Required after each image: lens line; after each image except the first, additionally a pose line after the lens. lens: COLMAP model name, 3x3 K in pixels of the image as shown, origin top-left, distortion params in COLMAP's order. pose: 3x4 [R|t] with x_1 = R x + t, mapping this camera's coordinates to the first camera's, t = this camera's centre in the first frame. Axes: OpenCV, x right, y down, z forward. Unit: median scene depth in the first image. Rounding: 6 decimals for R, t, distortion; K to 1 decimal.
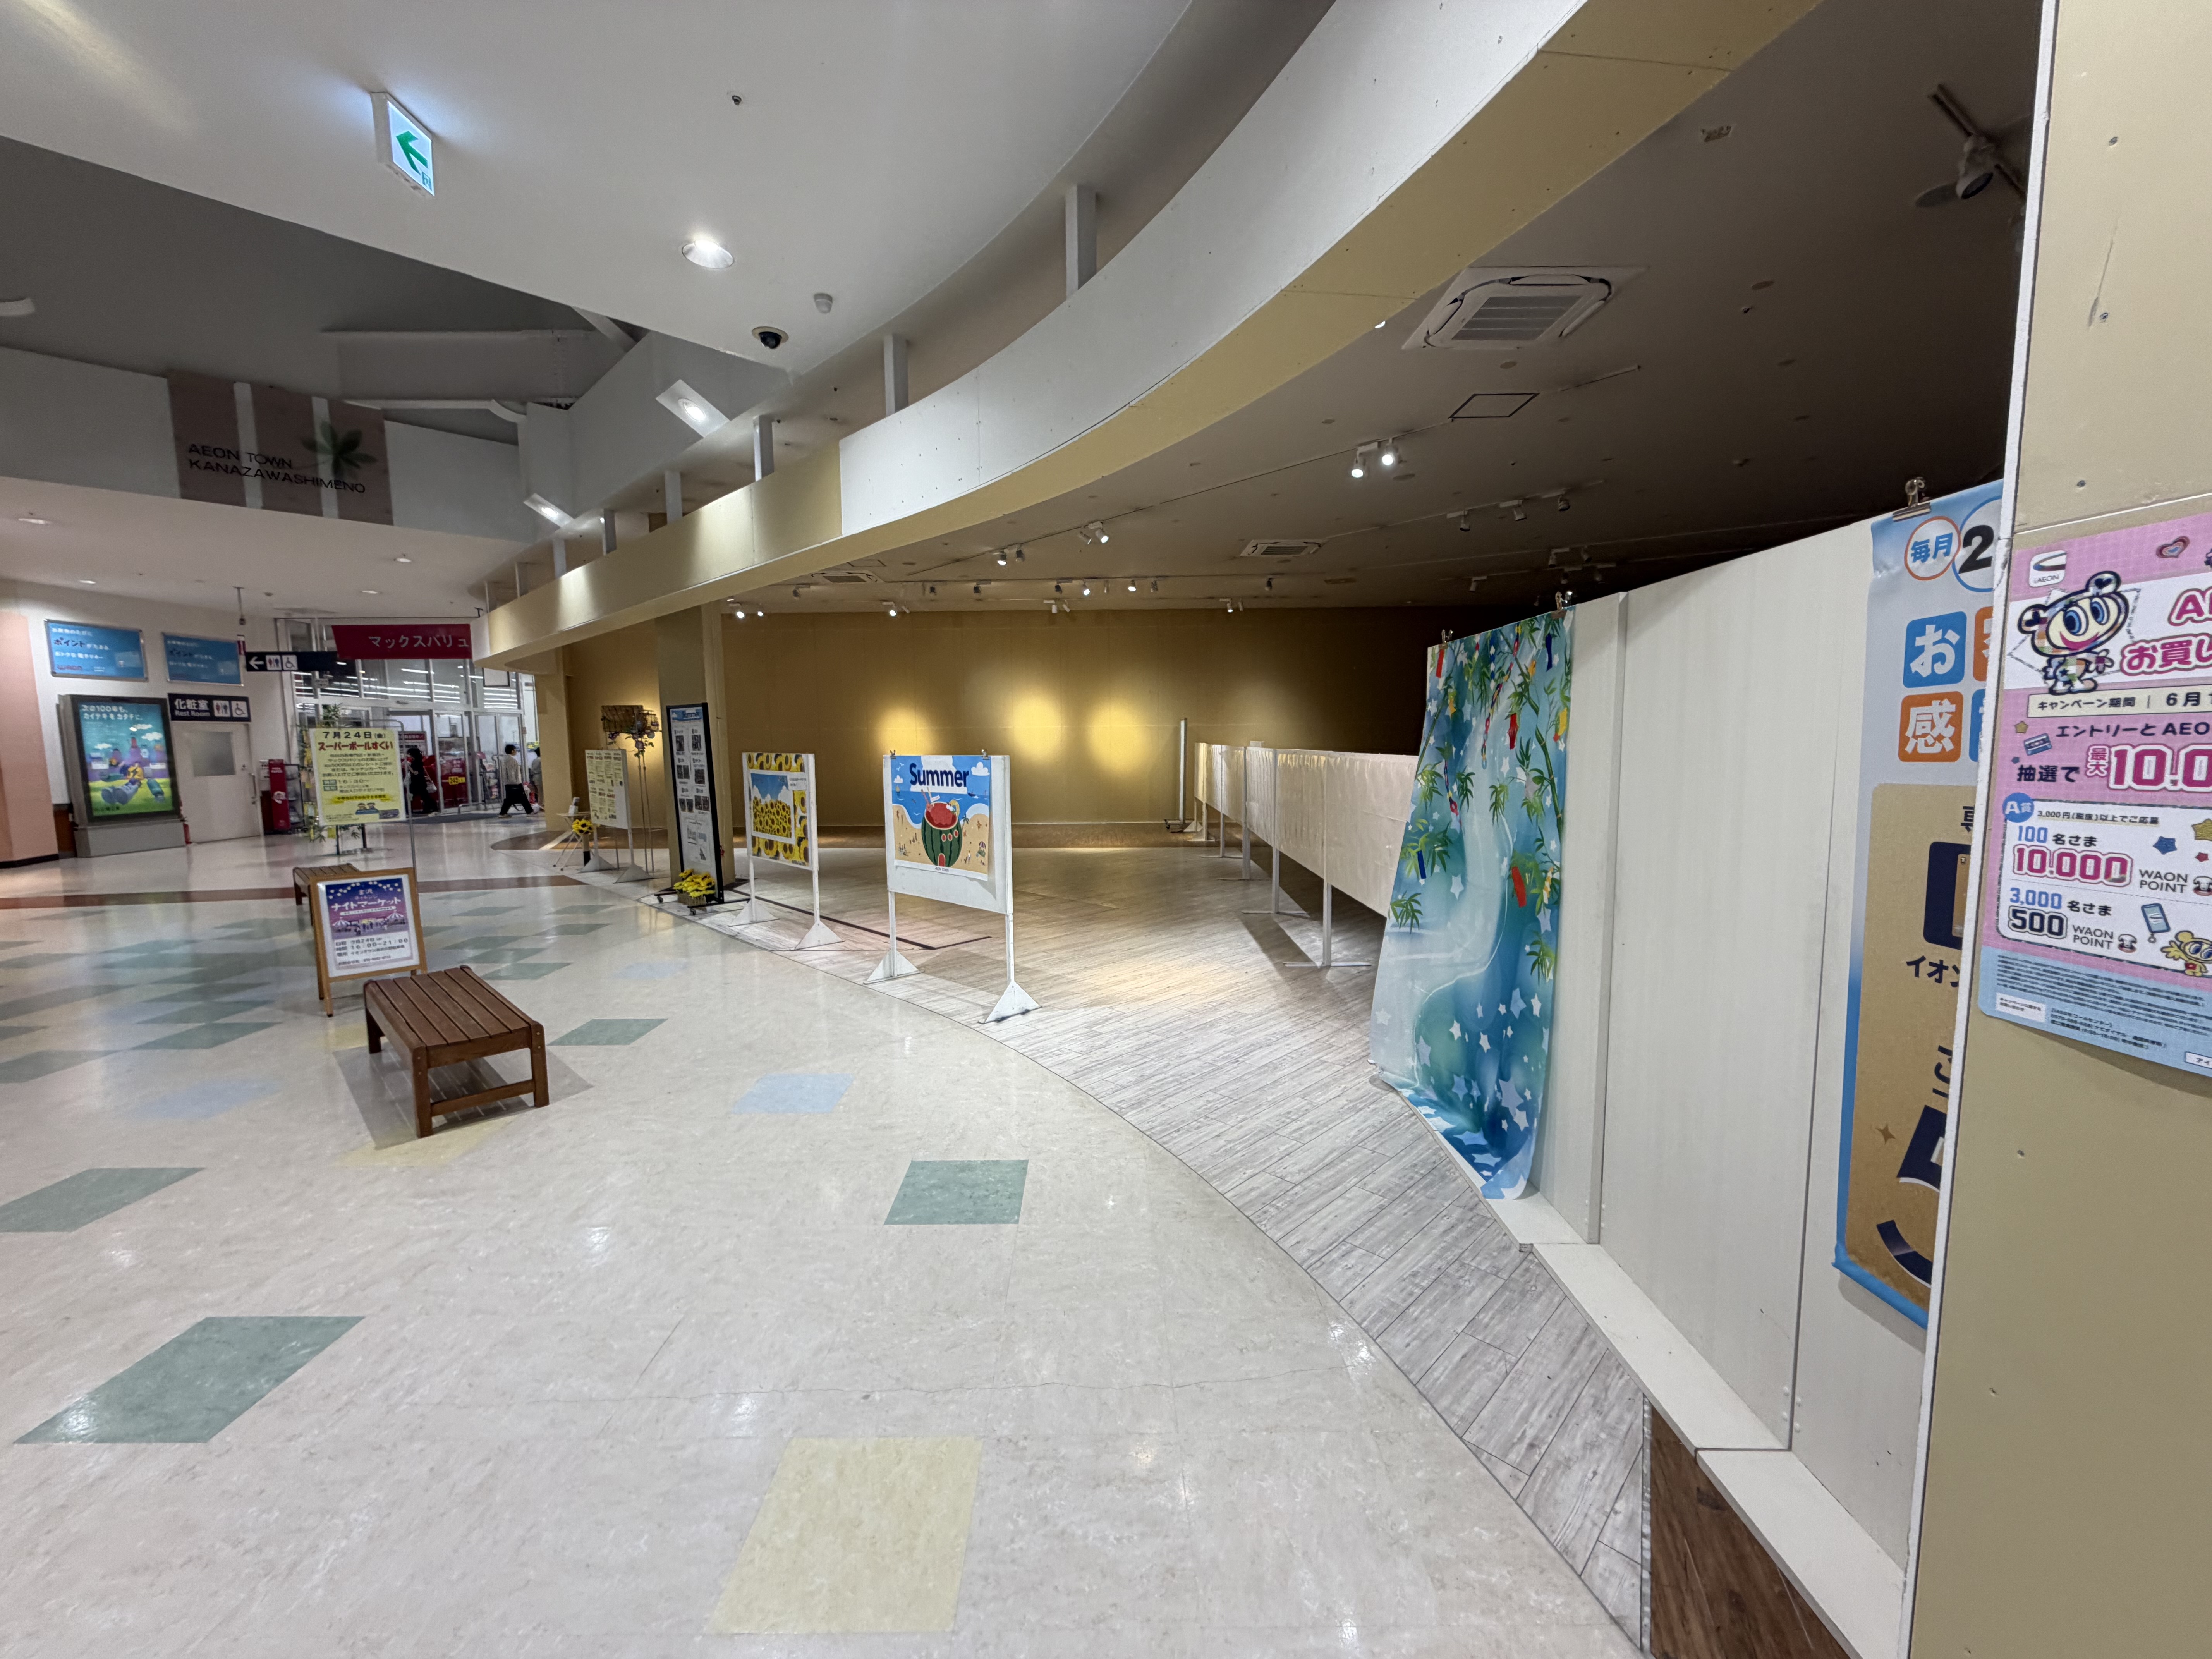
lens RADIAL K [[880.3, 0, 1102.8], [0, 880.3, 827.5], [0, 0, 1]] dist [-0.000503, -0.000010]
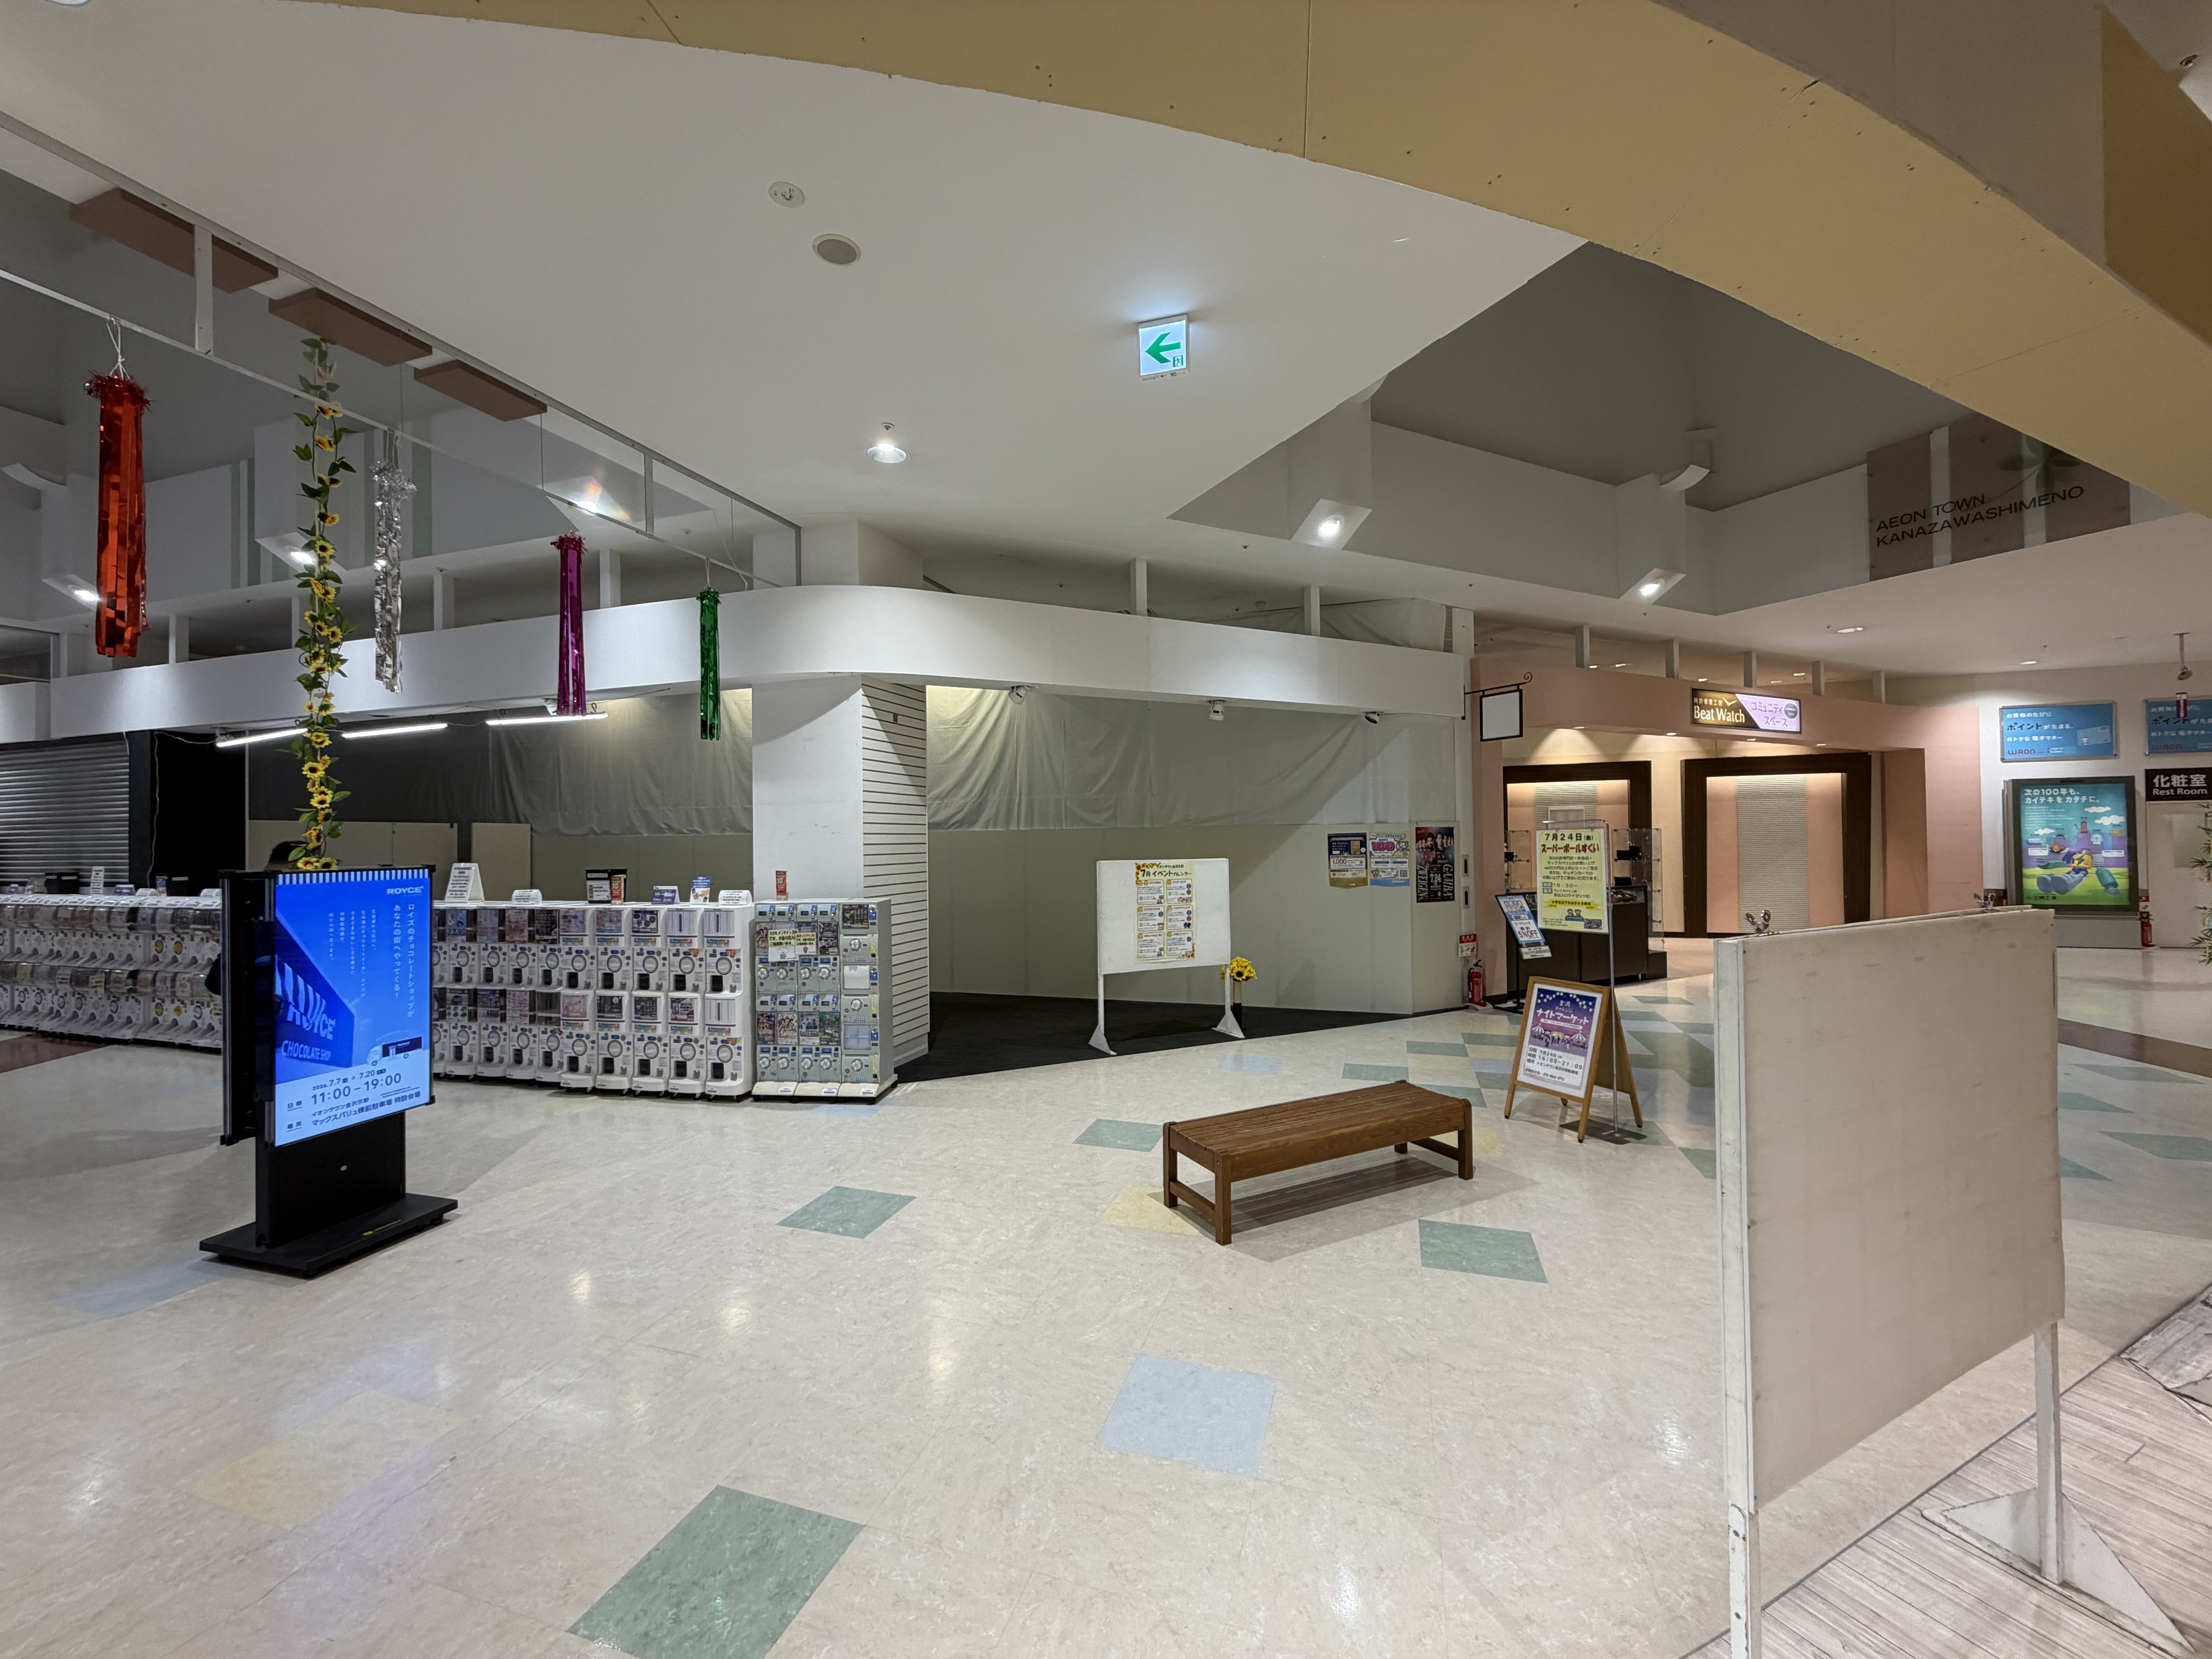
lens RADIAL K [[885.5, 0, 1108.3], [0, 885.5, 829.5], [0, 0, 1]] dist [-0.000195, 0.000117]
pose [[-0.324541, 0.002668, -0.945868, 0.095164], [-0.078747, 0.996448, 0.029830, -0.045789], [0.942588, 0.084166, -0.323178, 0.376000]]
